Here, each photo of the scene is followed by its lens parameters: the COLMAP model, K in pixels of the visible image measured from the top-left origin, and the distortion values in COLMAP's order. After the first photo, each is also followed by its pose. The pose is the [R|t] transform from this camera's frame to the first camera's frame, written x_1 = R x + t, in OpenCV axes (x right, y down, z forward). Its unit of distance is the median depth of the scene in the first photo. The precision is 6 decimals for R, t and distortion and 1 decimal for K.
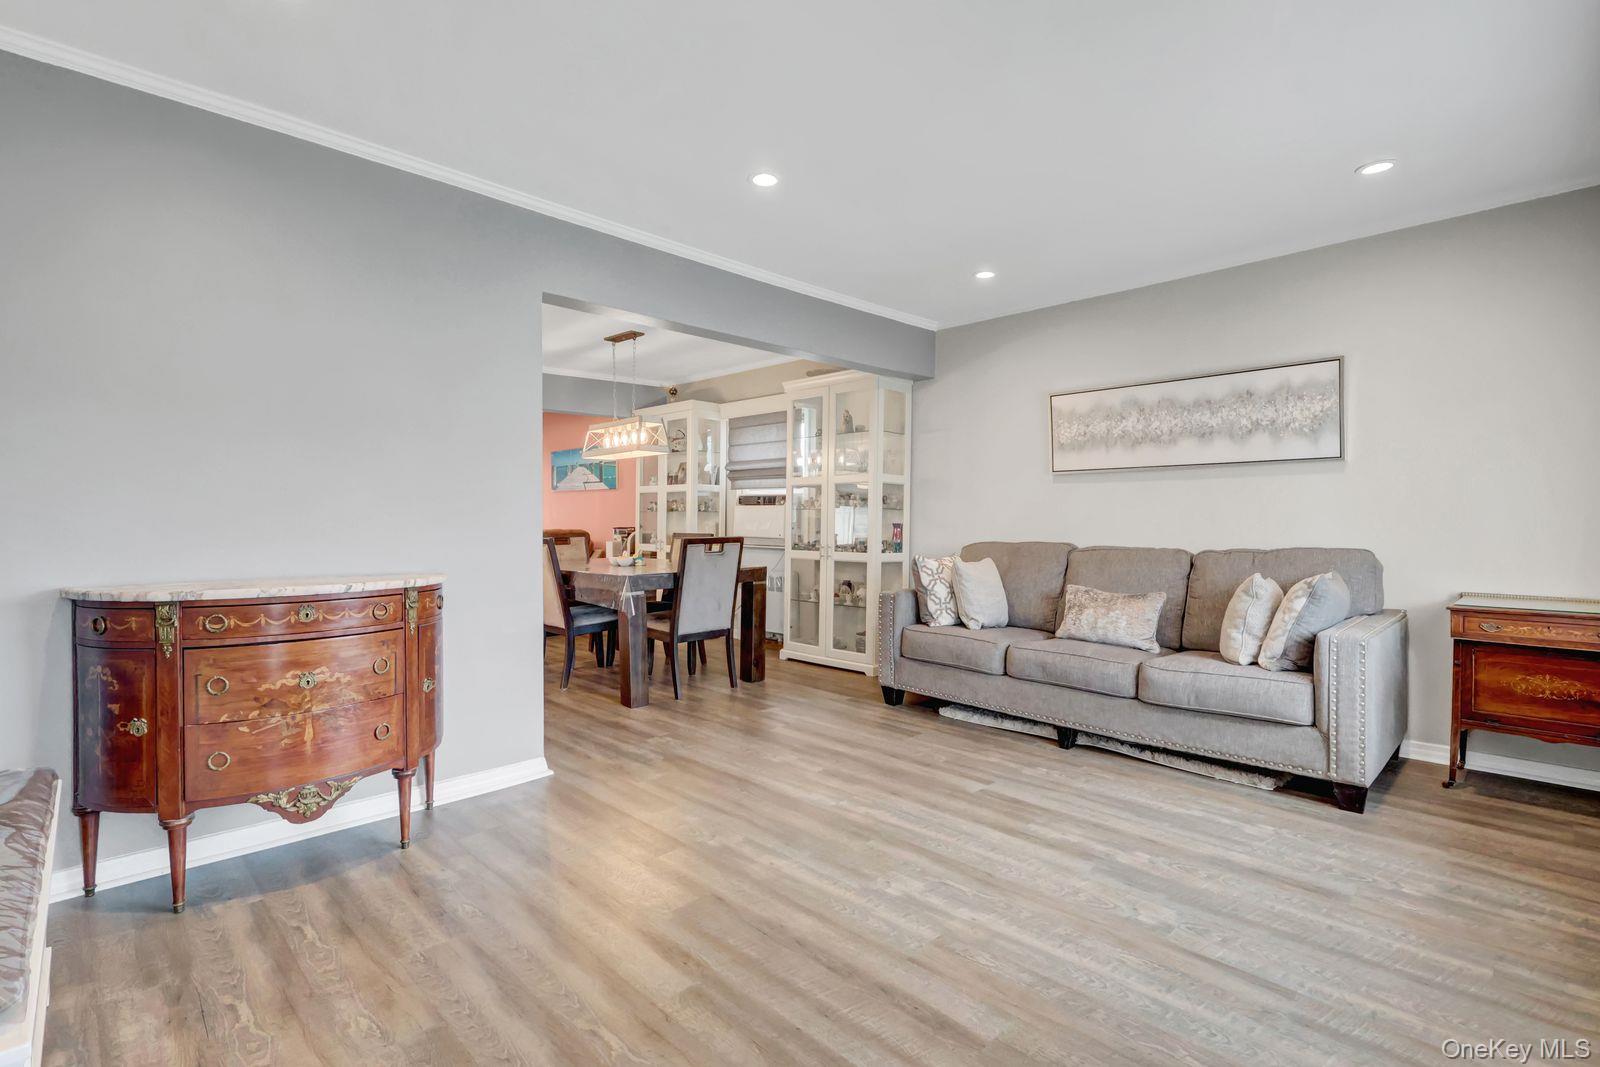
lens RADIAL K [[744.0, 0, 796.7], [0, 744.0, 523.6], [0, 0, 1]] dist [-0.011161, 0.000444]
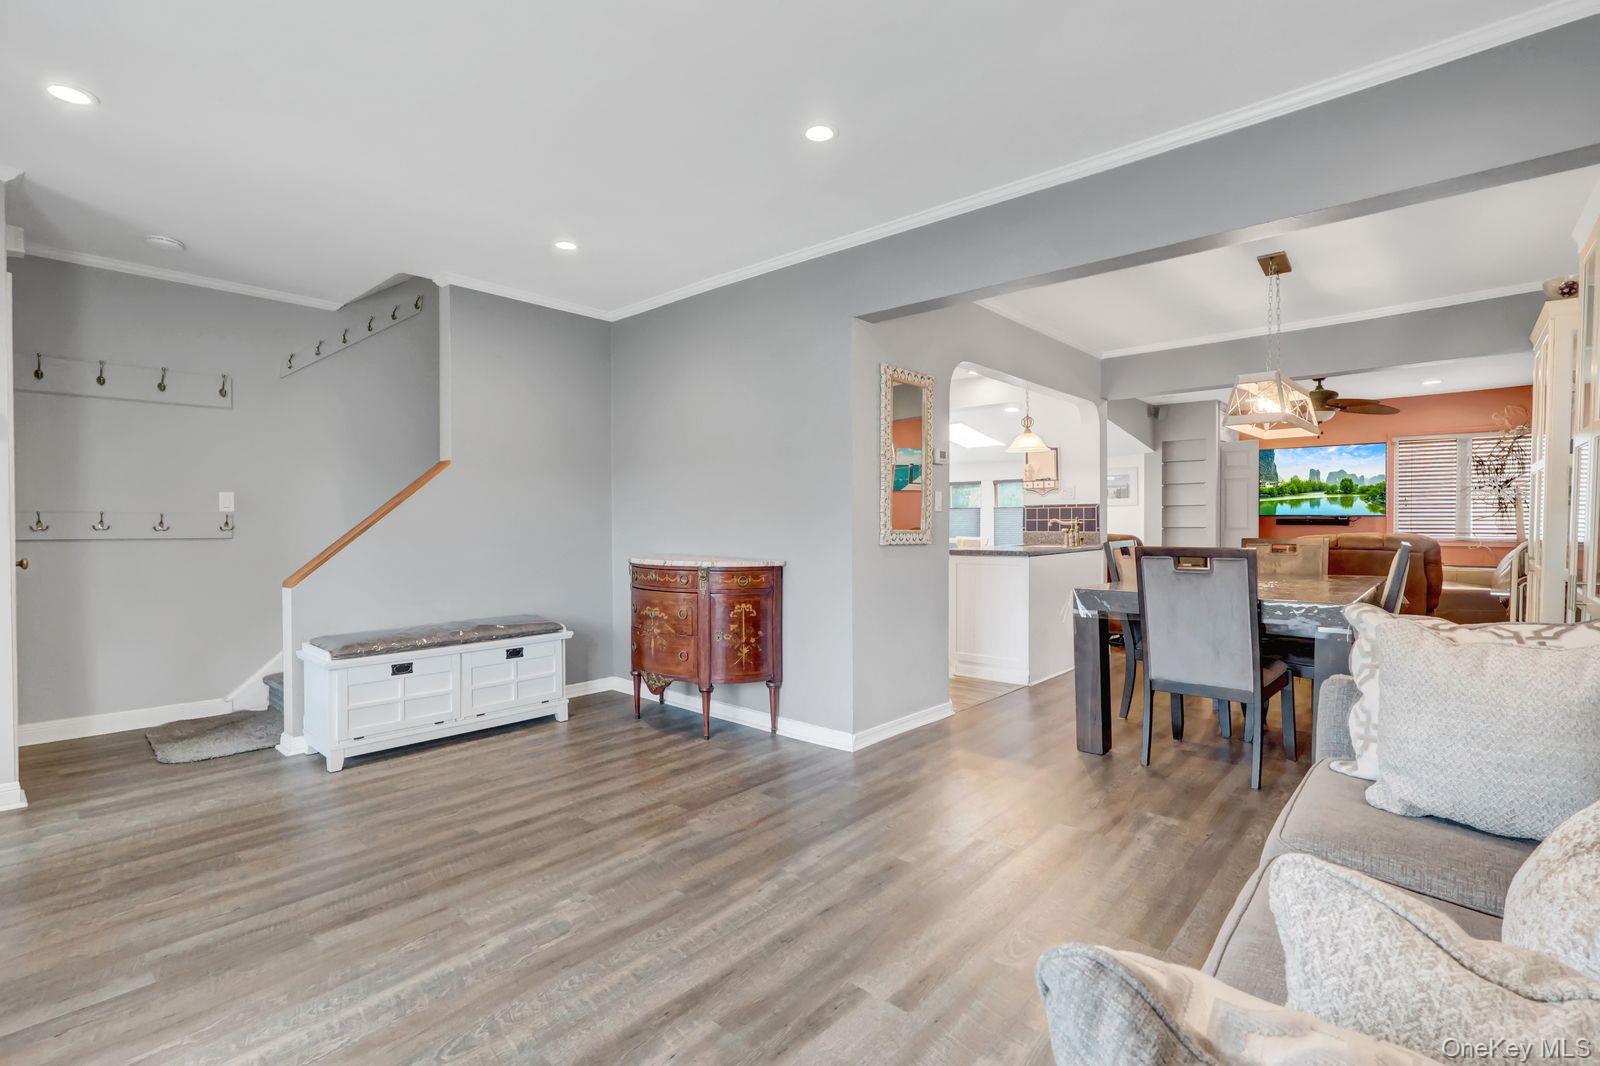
lens RADIAL K [[740.2, 0, 794.0], [0, 740.2, 530.3], [0, 0, 1]] dist [-0.002976, -0.000422]
pose [[0.054249, 0.014366, -0.998424, 0.979799], [-0.003121, 0.999894, 0.014218, -0.008113], [0.998523, 0.002344, 0.054288, 1.103851]]
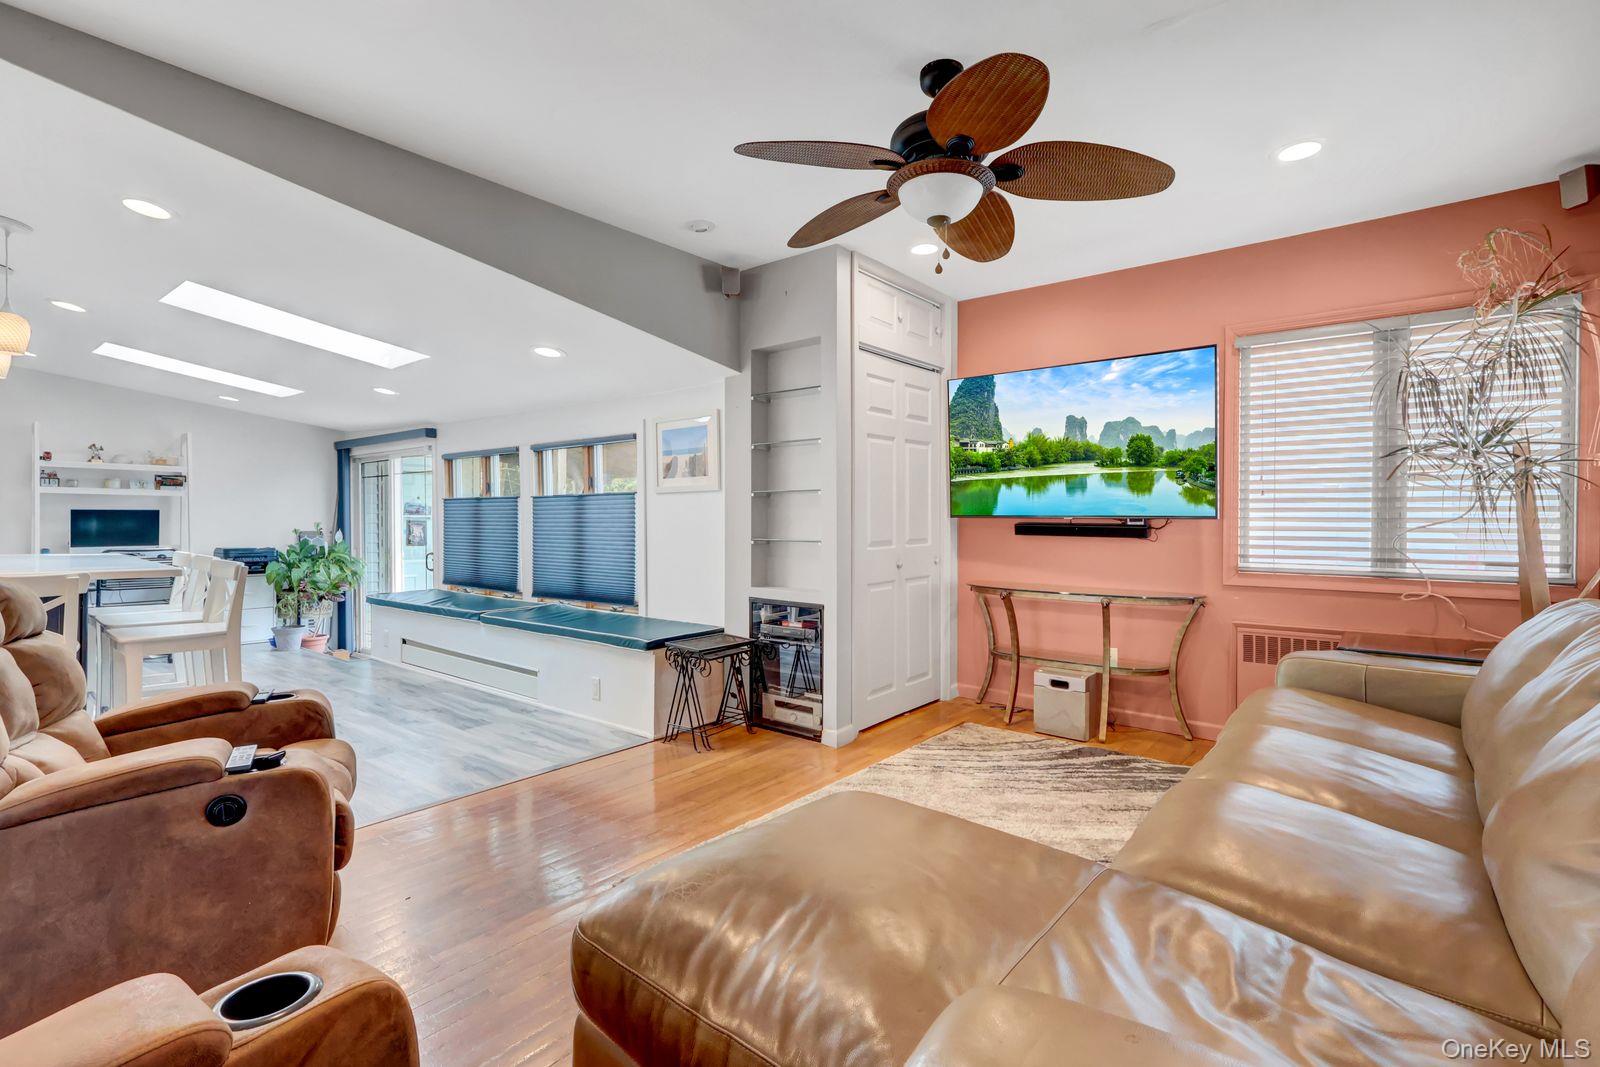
lens RADIAL K [[744.0, 0, 796.7], [0, 744.0, 523.6], [0, 0, 1]] dist [-0.011161, 0.000444]
pose [[0.091891, 0.013019, -0.995684, -0.815307], [-0.008116, 0.999891, 0.012325, -0.030256], [0.995736, 0.006949, 0.091987, 2.971499]]
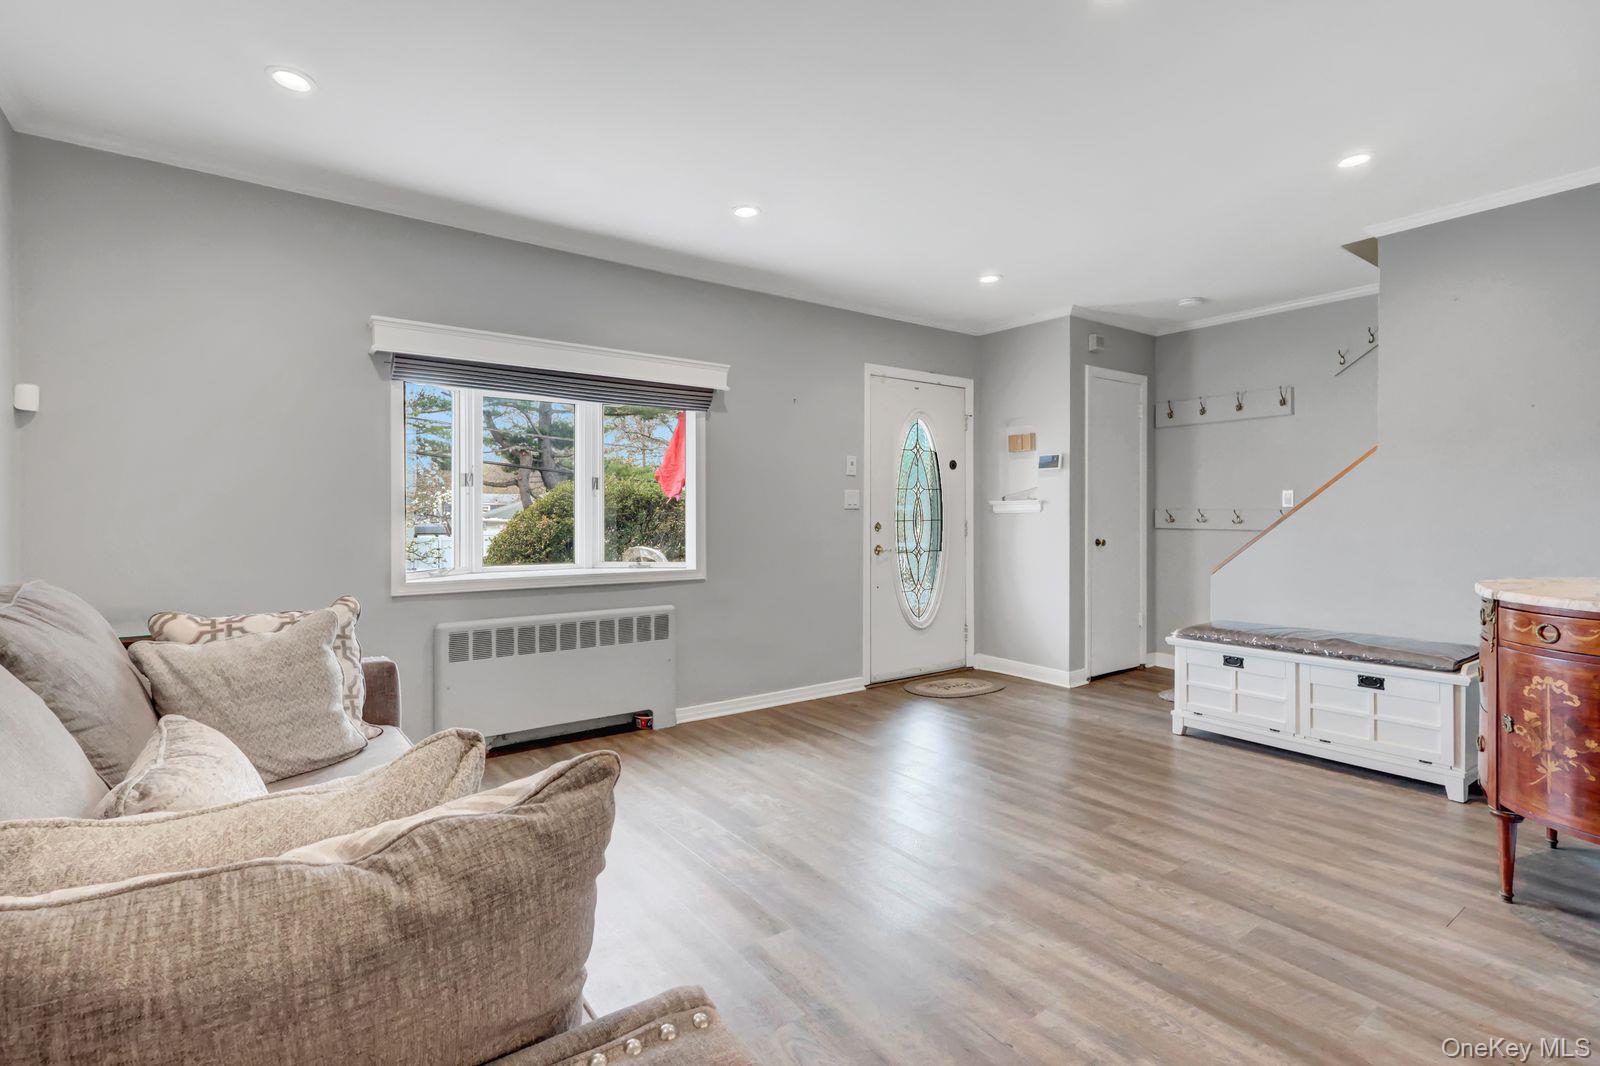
lens RADIAL K [[744.0, 0, 796.7], [0, 744.0, 523.1], [0, 0, 1]] dist [-0.011161, 0.000444]
pose [[-0.988772, 0.002598, 0.149411, 0.158268], [0.005449, 0.999811, 0.018676, -0.022830], [-0.149334, 0.019281, -0.988599, 1.981753]]
